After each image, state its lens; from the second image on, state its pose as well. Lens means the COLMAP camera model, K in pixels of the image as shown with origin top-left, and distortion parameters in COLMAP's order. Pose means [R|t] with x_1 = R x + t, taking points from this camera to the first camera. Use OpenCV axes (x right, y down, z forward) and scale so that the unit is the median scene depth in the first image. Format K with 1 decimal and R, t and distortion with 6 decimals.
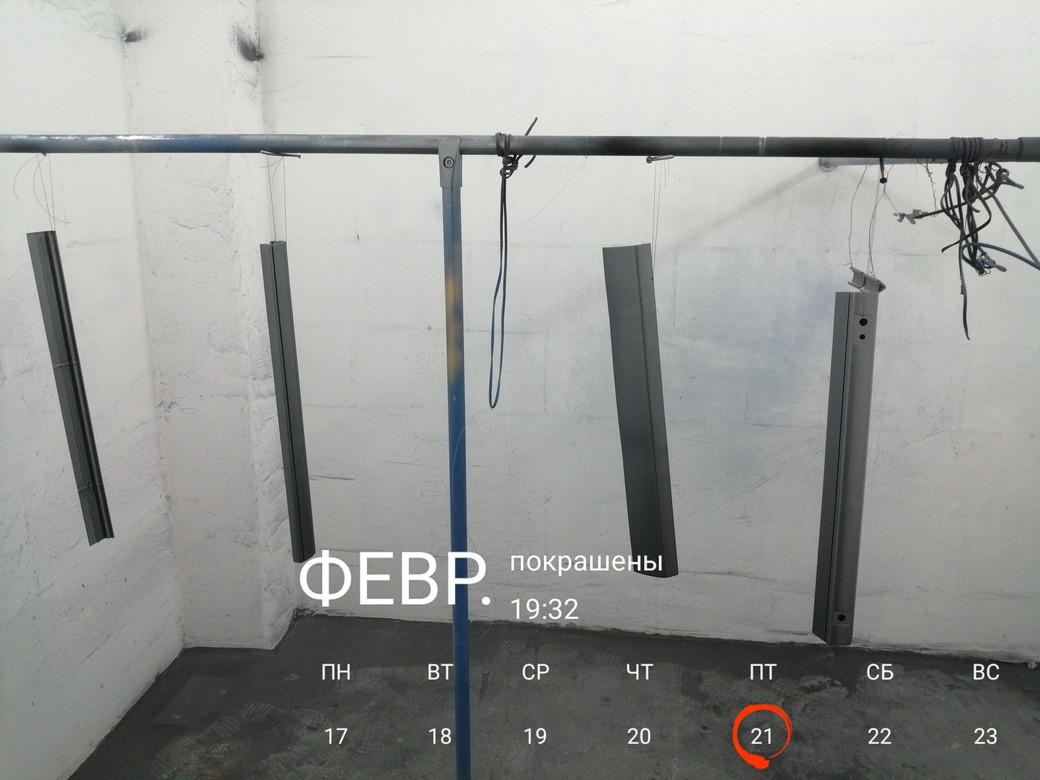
lens RADIAL K [[825.4, 0, 520.4], [0, 825.4, 386.7], [0, 0, 1]] dist [0.037917, -0.074596]
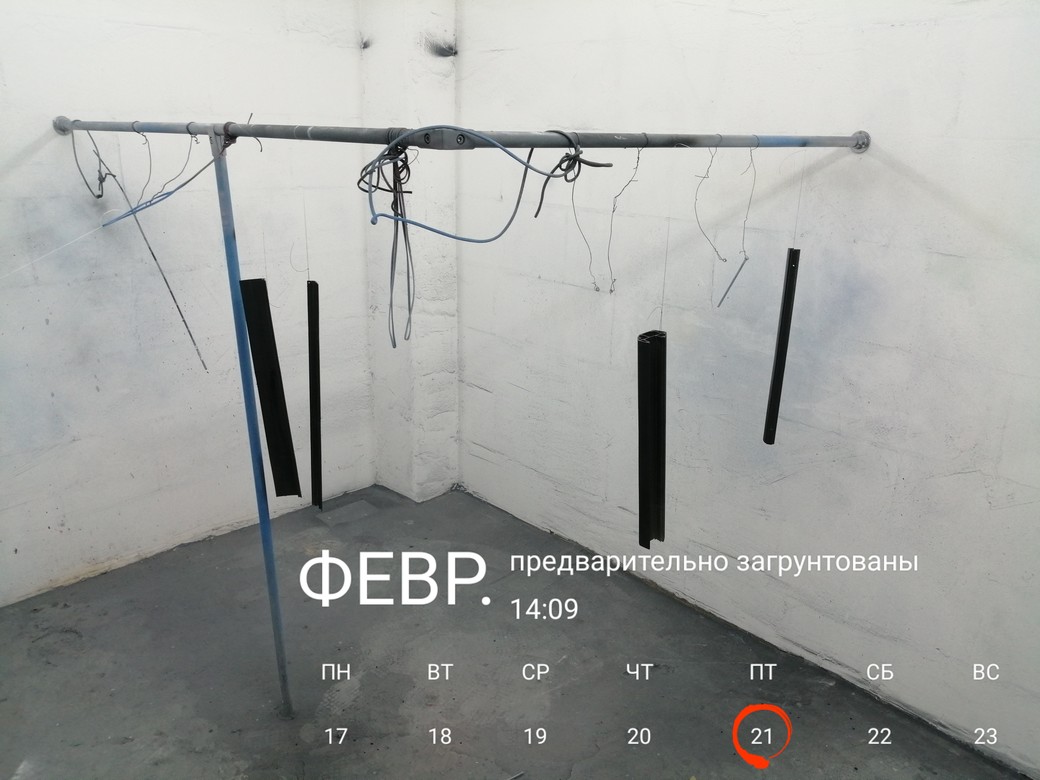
lens RADIAL K [[825.4, 0, 526.6], [0, 825.4, 386.5], [0, 0, 1]] dist [0.037917, -0.074596]
pose [[0.758893, 0.201012, -0.619416, 0.694136], [-0.177698, 0.978992, 0.099991, -0.034652], [0.626503, 0.034187, 0.778669, 0.071779]]
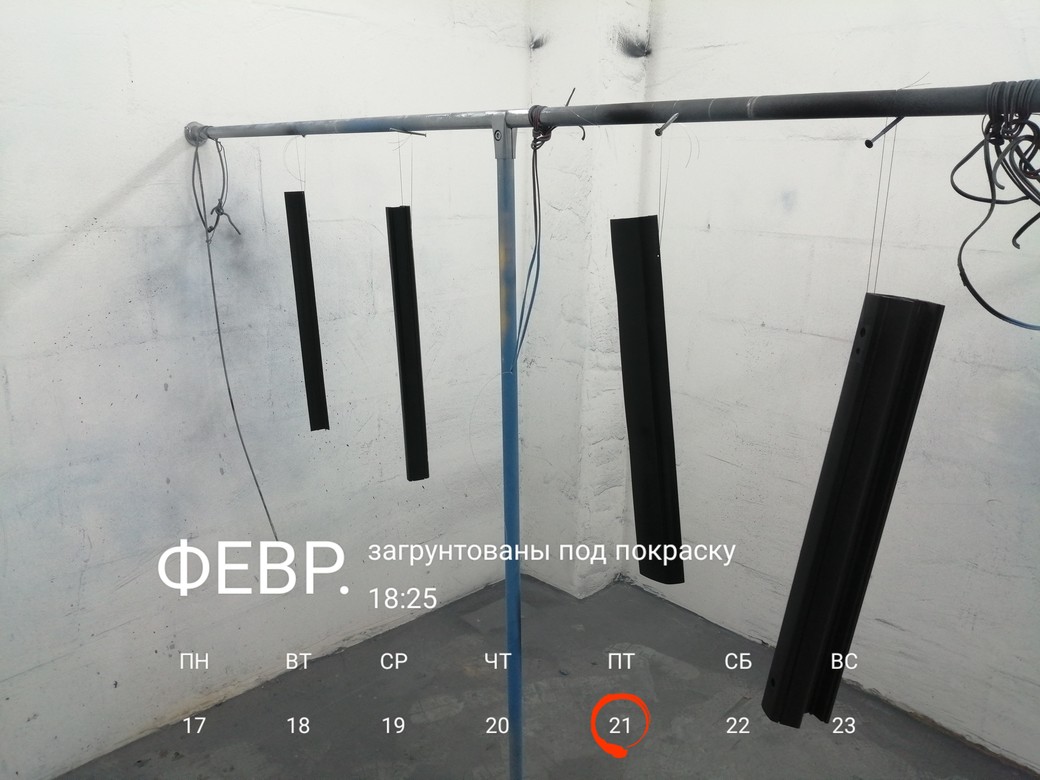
lens RADIAL K [[825.4, 0, 521.9], [0, 825.4, 387.9], [0, 0, 1]] dist [0.037917, -0.074596]
pose [[0.754754, 0.173558, -0.632633, 0.317808], [-0.175587, 0.982628, 0.060095, -0.009536], [0.632073, 0.065725, 0.772116, 0.102106]]
